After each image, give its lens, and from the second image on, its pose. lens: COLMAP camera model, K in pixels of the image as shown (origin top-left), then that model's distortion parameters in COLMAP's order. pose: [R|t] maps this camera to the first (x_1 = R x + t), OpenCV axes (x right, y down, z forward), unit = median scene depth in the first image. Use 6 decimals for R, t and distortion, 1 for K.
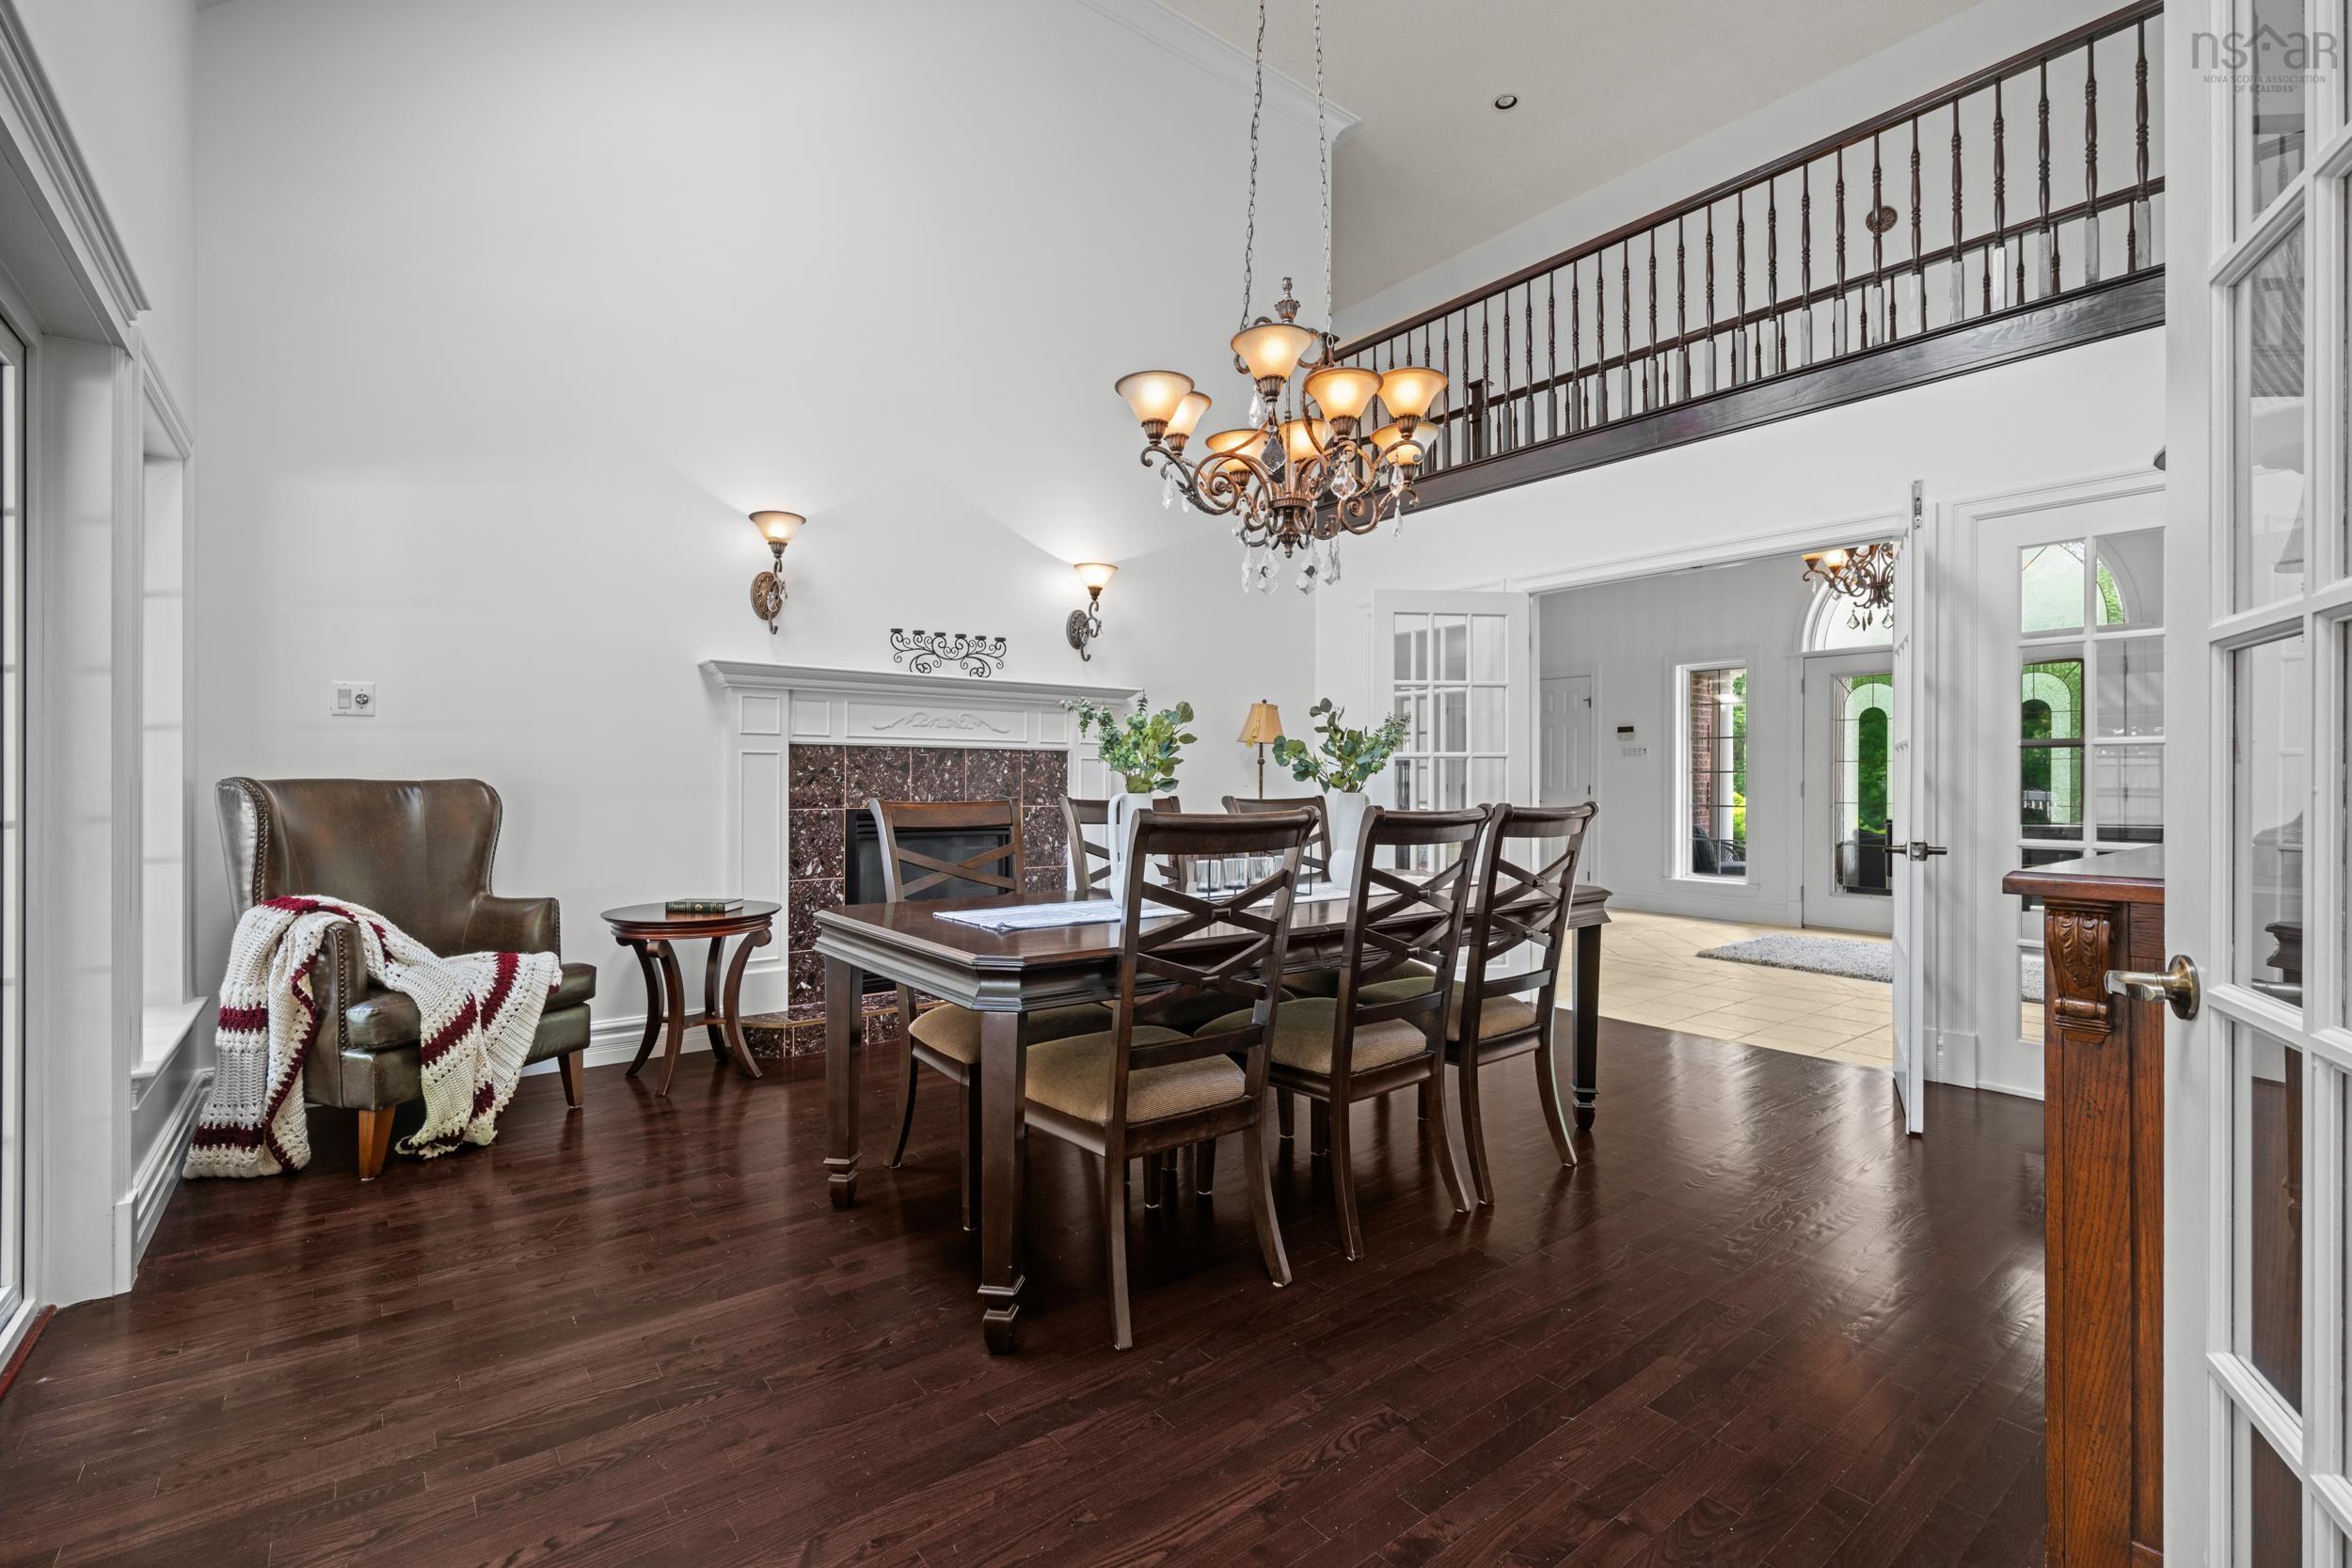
lens RADIAL K [[1057.7, 0, 1181.7], [0, 1057.7, 774.3], [0, 0, 1]] dist [-0.000663, 0.000191]
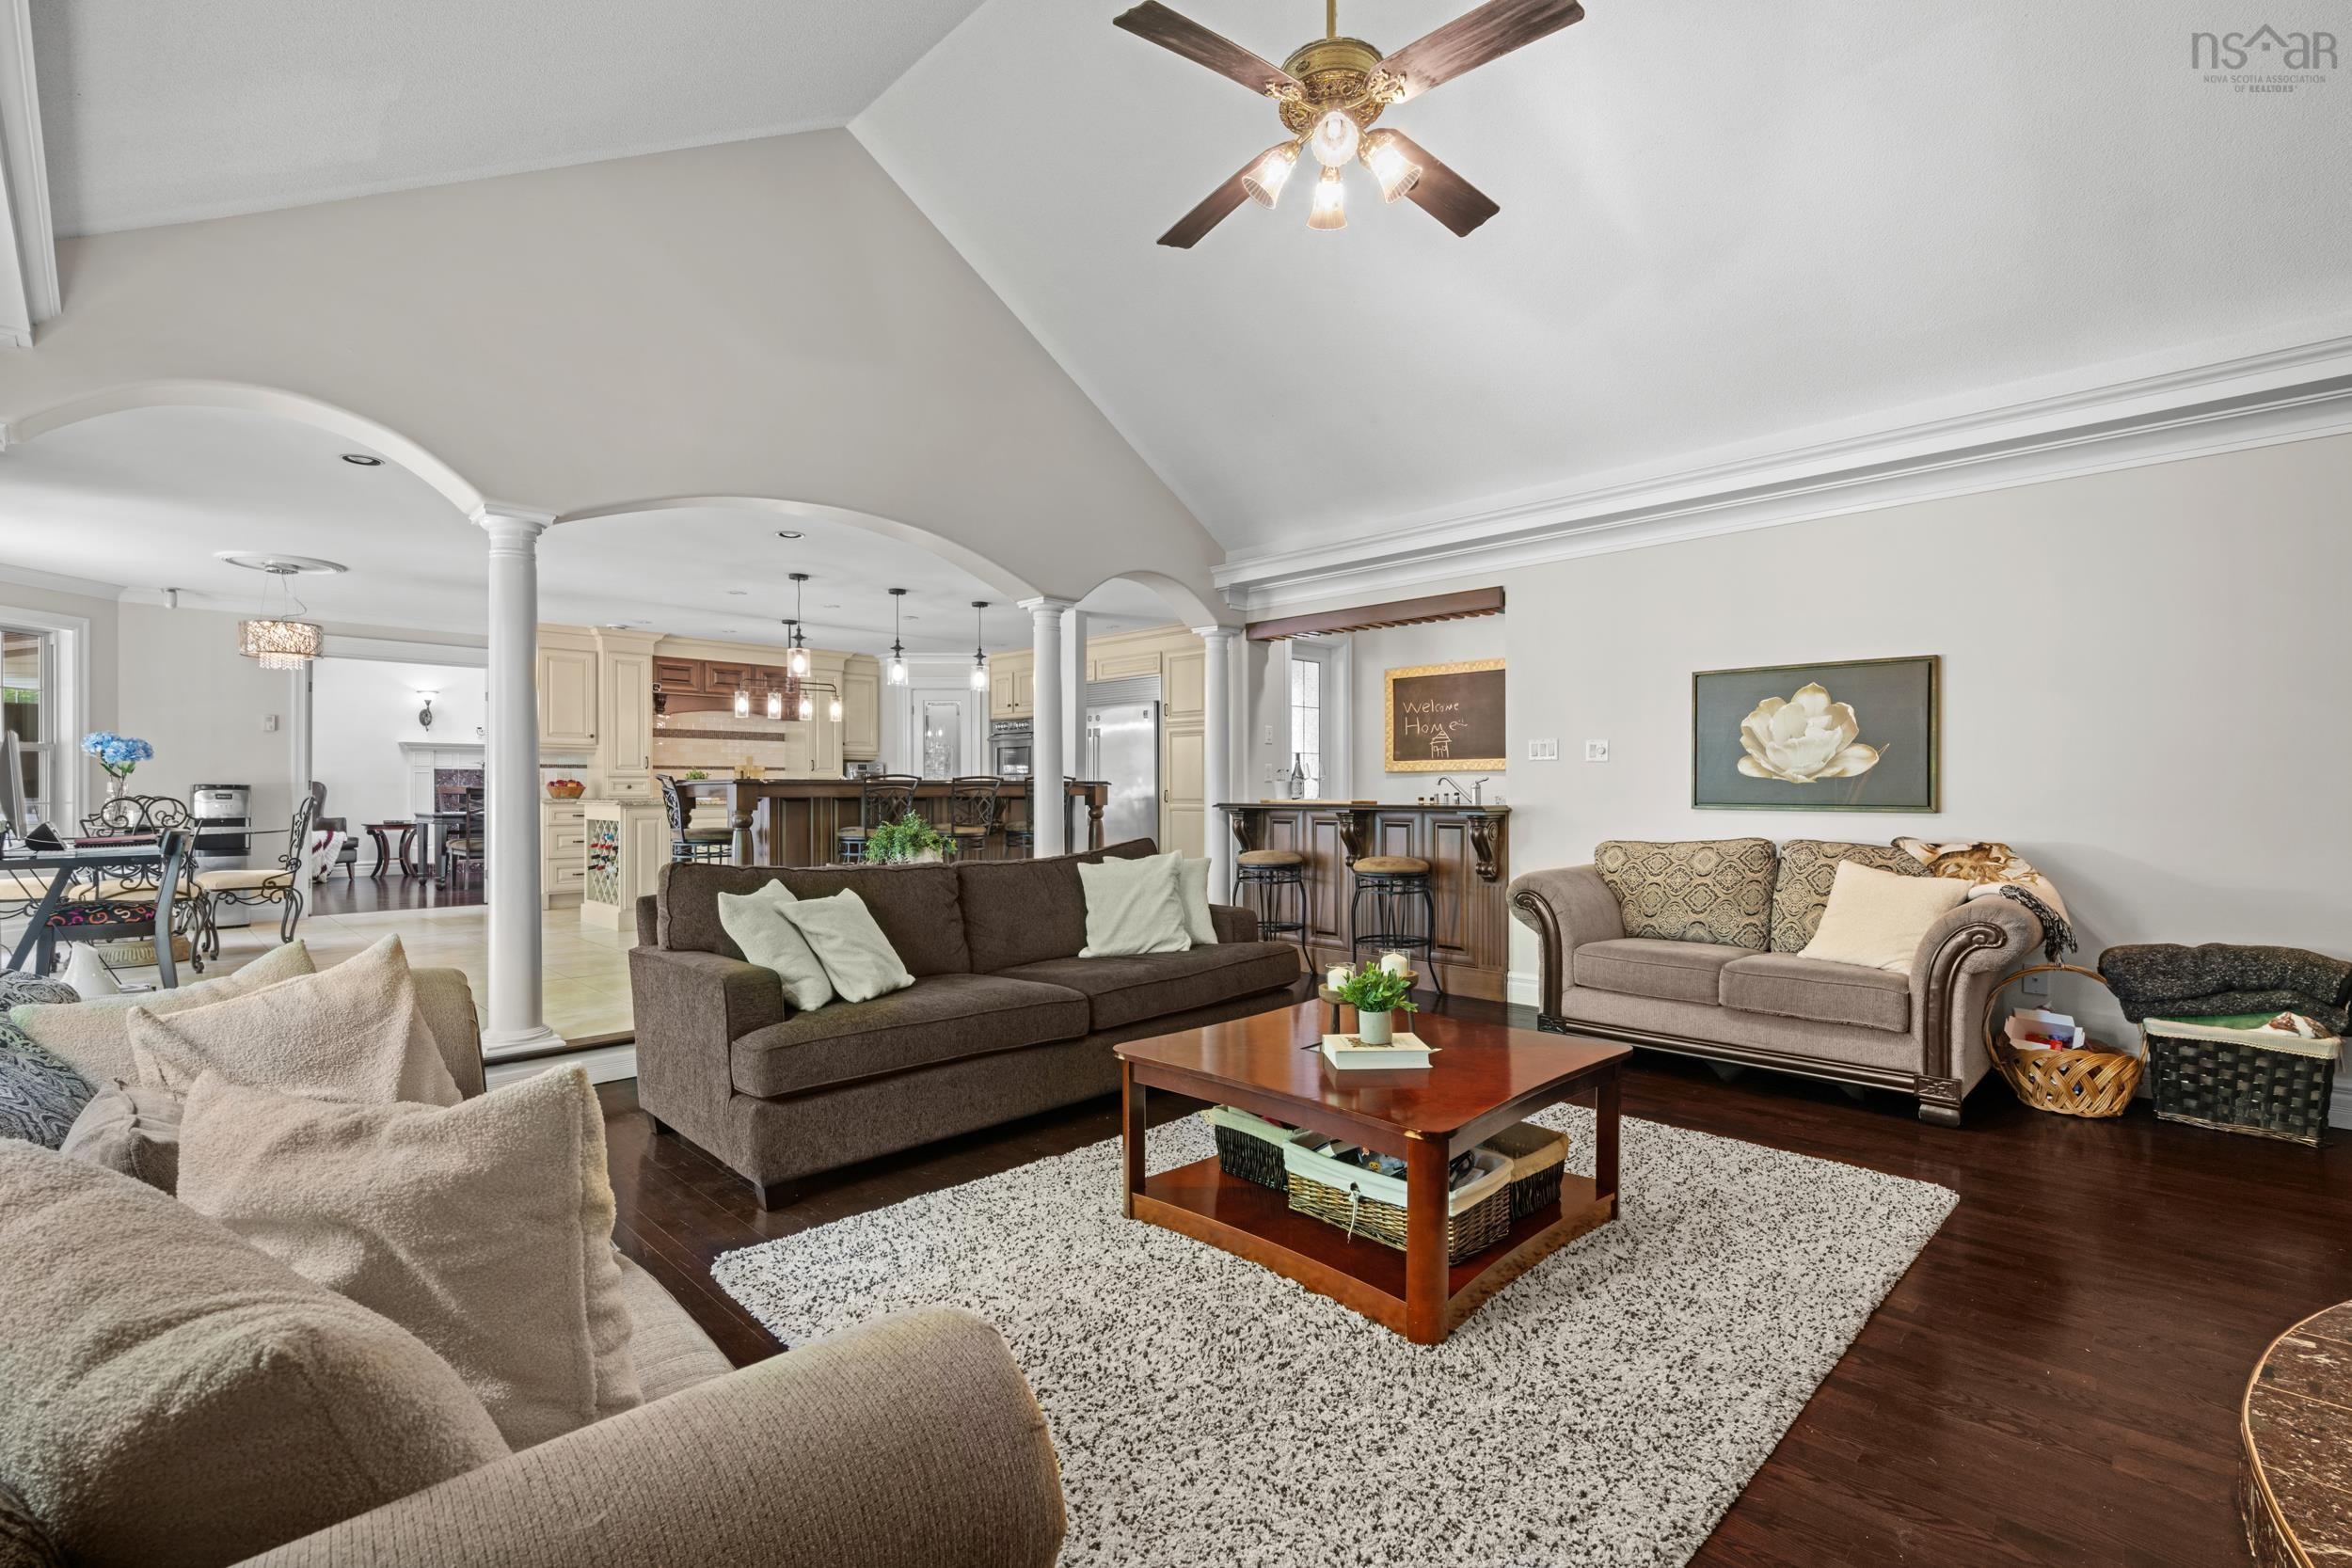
lens RADIAL K [[1046.8, 0, 1176.0], [0, 1046.8, 784.0], [0, 0, 1]] dist [-0.006966, 0.000290]
pose [[0.990781, -0.004771, 0.135386, 1.176499], [0.004512, 0.999987, 0.002222, 0.013372], [-0.135395, -0.001591, 0.990790, -1.970361]]
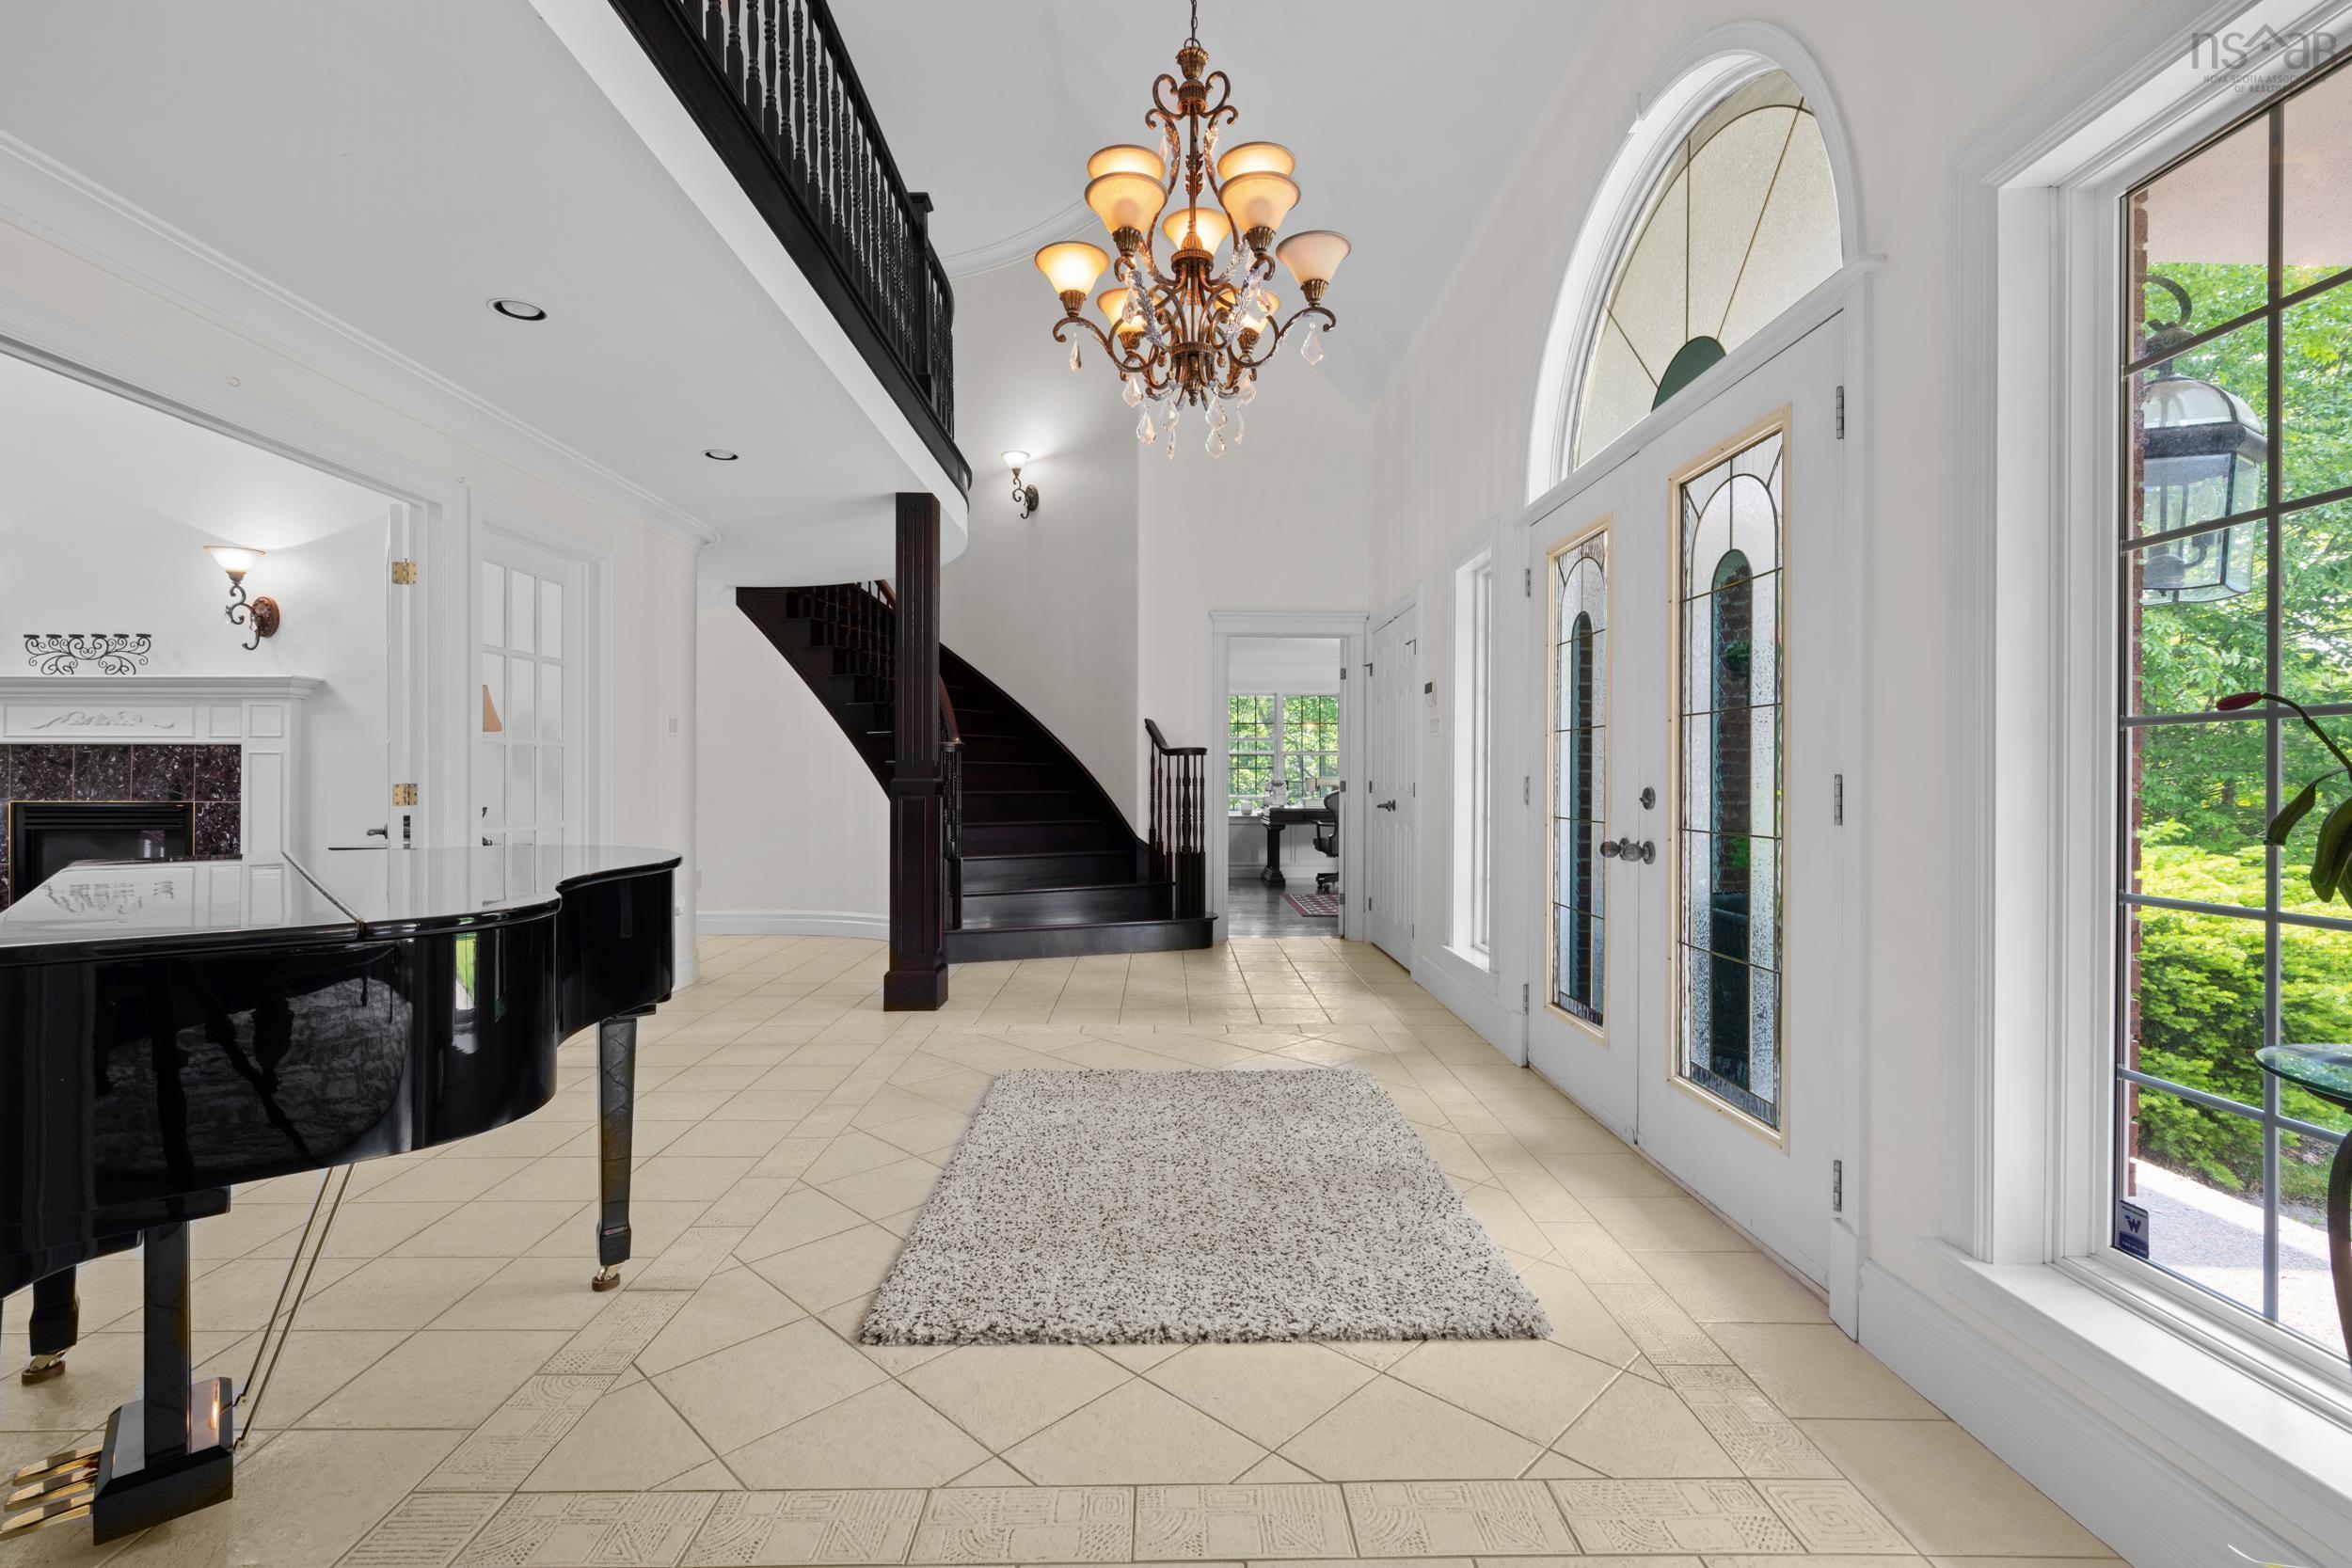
lens RADIAL K [[1046.8, 0, 1176.0], [0, 1046.8, 784.0], [0, 0, 1]] dist [-0.006966, 0.000290]
pose [[0.797961, 0.000010, -0.602710, 1.301315], [0.005338, 0.999961, 0.007084, 0.012968], [0.602686, -0.008871, 0.797929, 0.862159]]
